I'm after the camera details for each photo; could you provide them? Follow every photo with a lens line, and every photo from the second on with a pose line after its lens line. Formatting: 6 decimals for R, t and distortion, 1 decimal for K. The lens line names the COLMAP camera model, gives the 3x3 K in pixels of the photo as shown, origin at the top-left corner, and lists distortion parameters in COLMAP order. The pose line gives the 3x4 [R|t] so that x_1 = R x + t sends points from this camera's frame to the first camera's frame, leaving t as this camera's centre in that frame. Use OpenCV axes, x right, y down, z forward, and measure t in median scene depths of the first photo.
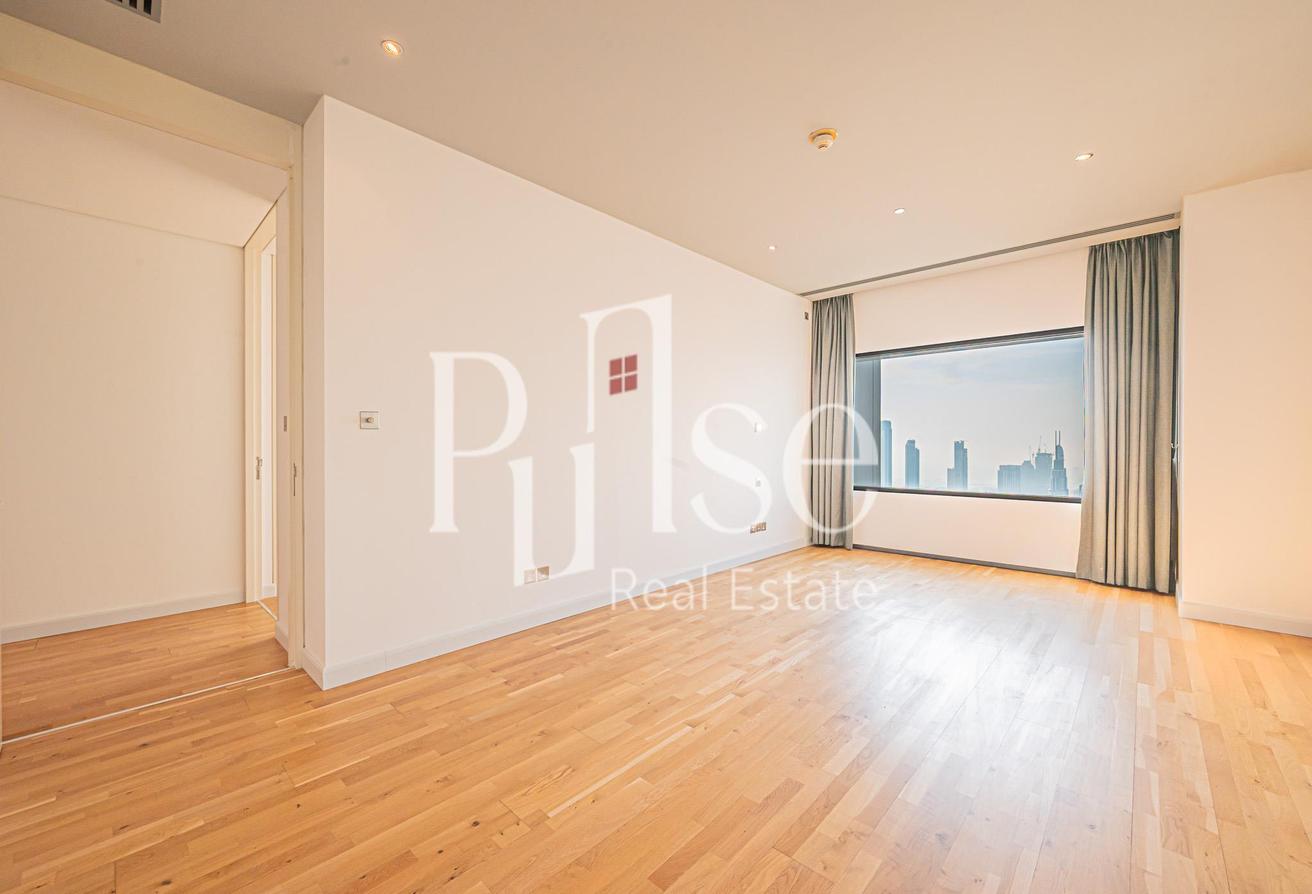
lens RADIAL K [[523.4, 0, 658.9], [0, 523.4, 452.7], [0, 0, 1]] dist [-0.001679, -0.000405]
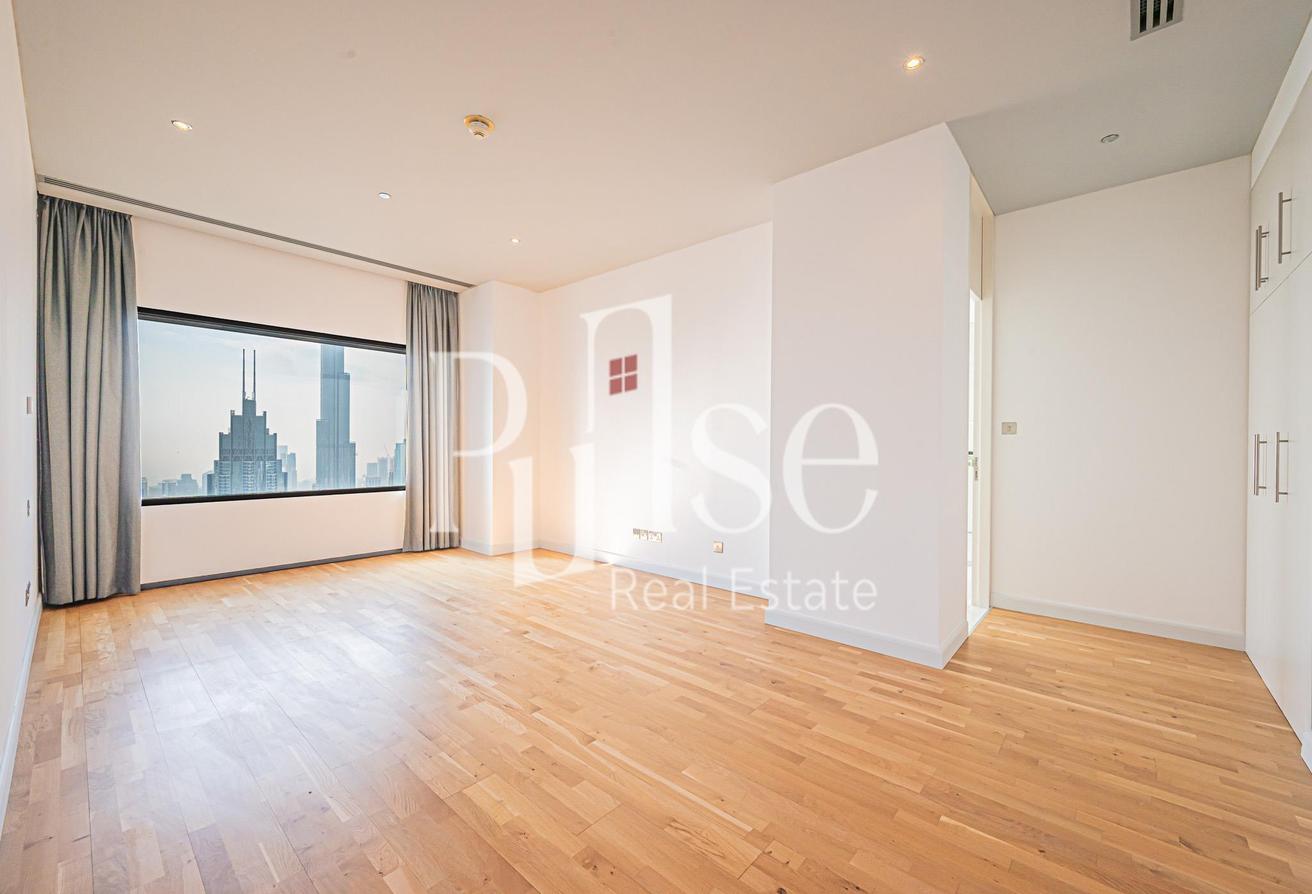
lens RADIAL K [[523.4, 0, 658.9], [0, 523.4, 453.8], [0, 0, 1]] dist [-0.001679, -0.000405]
pose [[-0.029861, -0.016444, 0.999419, -0.472230], [0.007248, 0.999835, 0.016668, -0.004280], [-0.999528, 0.007741, -0.029737, 0.489341]]
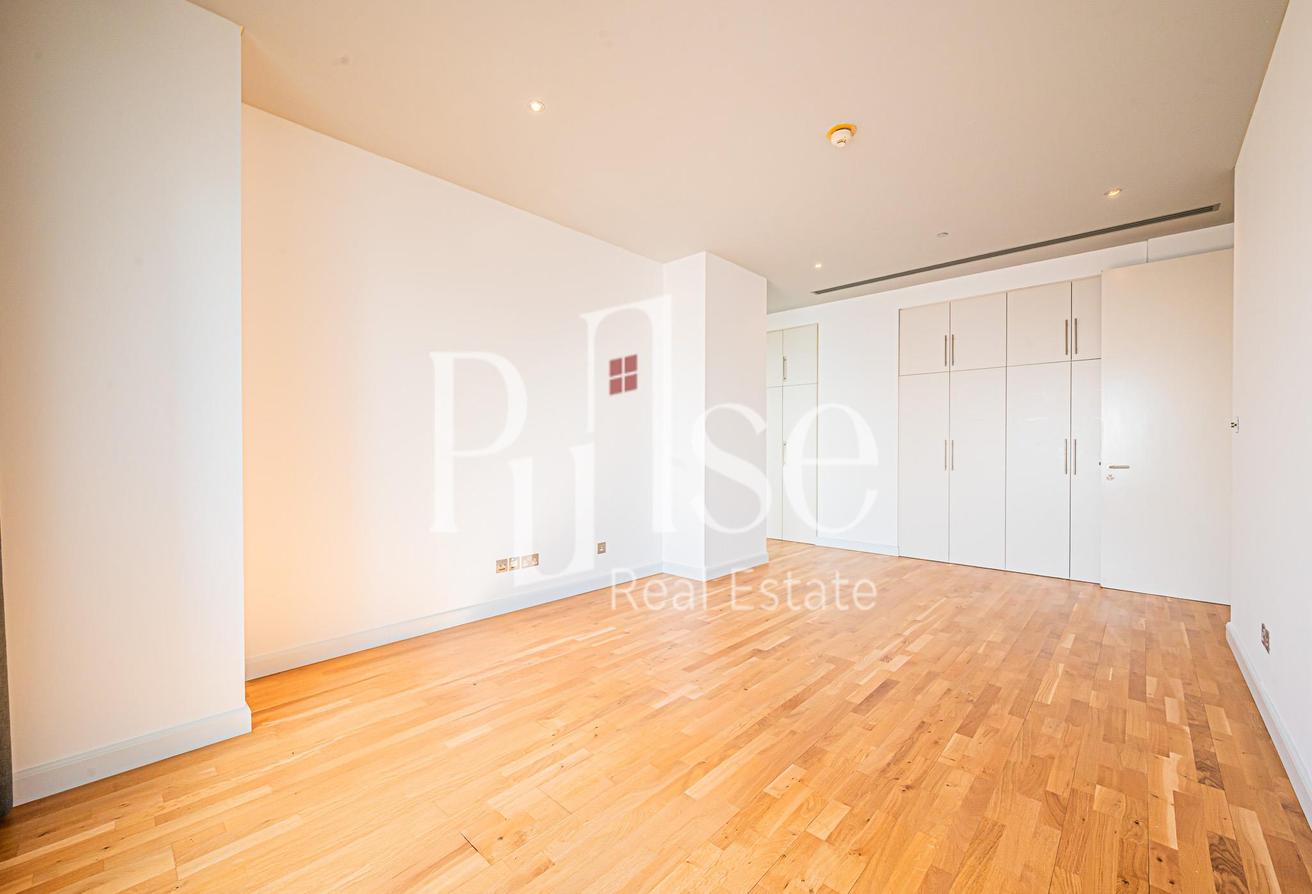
lens RADIAL K [[523.4, 0, 650.4], [0, 523.4, 453.0], [0, 0, 1]] dist [-0.001679, -0.000405]
pose [[-0.999980, 0.001049, 0.006190, 0.473341], [0.001219, 0.999622, 0.027458, -0.022185], [-0.006159, 0.027465, -0.999604, 1.411445]]
